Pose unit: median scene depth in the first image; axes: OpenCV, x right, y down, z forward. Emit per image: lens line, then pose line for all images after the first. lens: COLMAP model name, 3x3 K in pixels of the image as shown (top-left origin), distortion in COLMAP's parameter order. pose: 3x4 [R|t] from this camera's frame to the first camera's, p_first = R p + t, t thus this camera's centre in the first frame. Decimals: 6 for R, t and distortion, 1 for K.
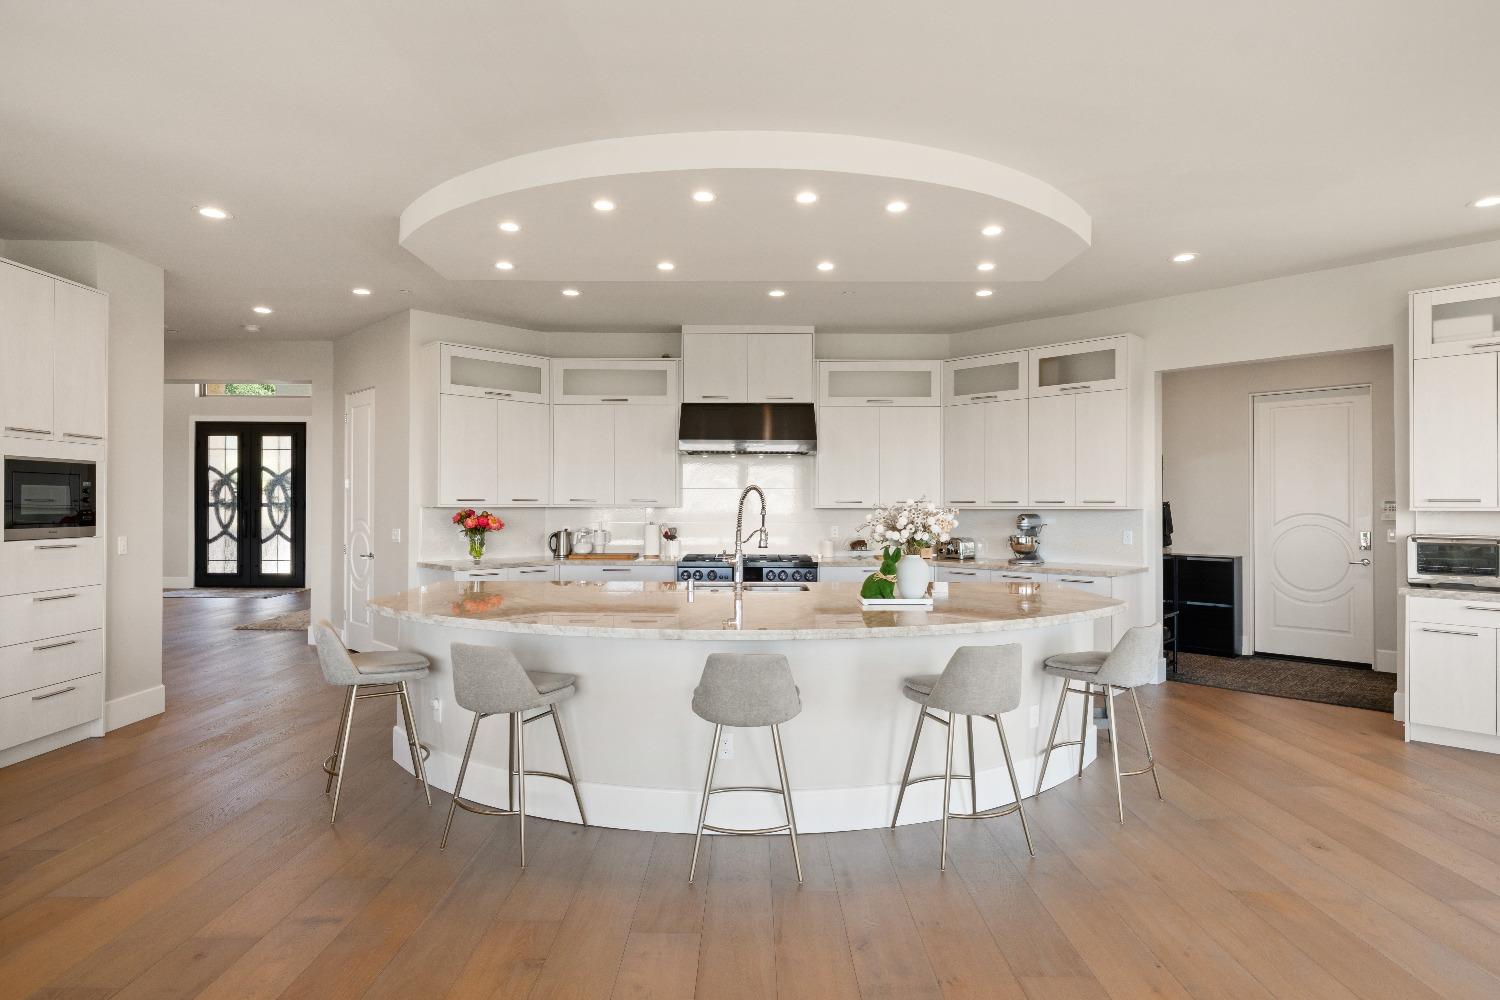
lens RADIAL K [[784.2, 0, 748.4], [0, 784.2, 500.6], [0, 0, 1]] dist [0.000957, 0.000137]
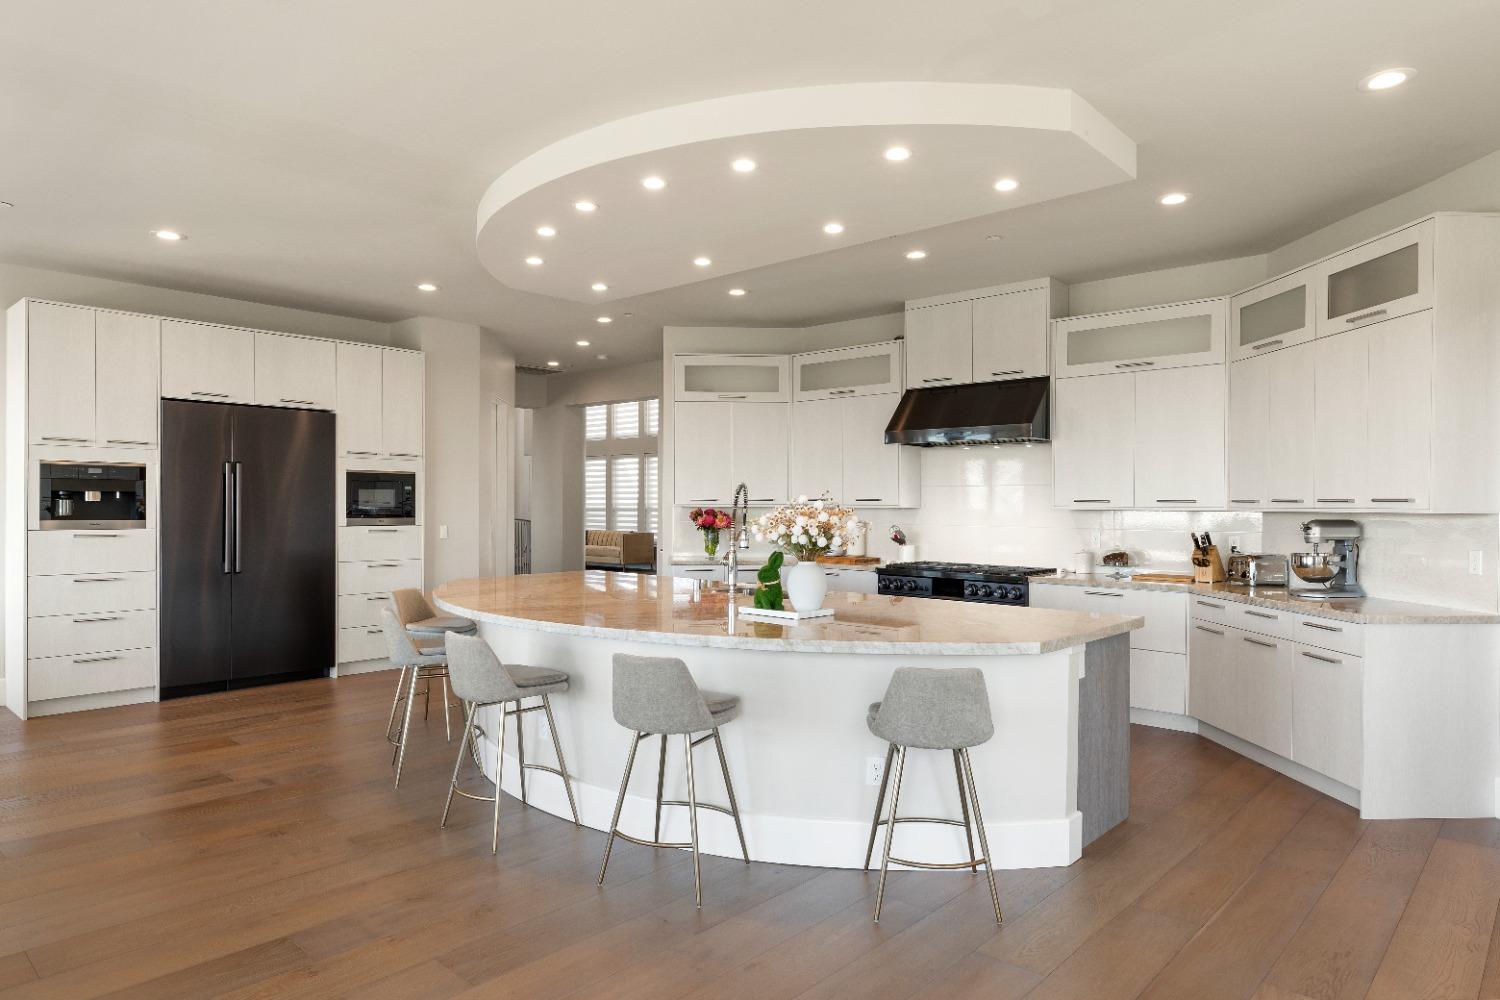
lens RADIAL K [[904.9, 0, 749.7], [0, 904.9, 507.1], [0, 0, 1]] dist [0.013467, -0.000611]
pose [[0.738732, 0.004178, -0.673987, 0.509396], [-0.000696, 0.999985, 0.005435, 0.002621], [0.673999, -0.003546, 0.738723, 0.137714]]
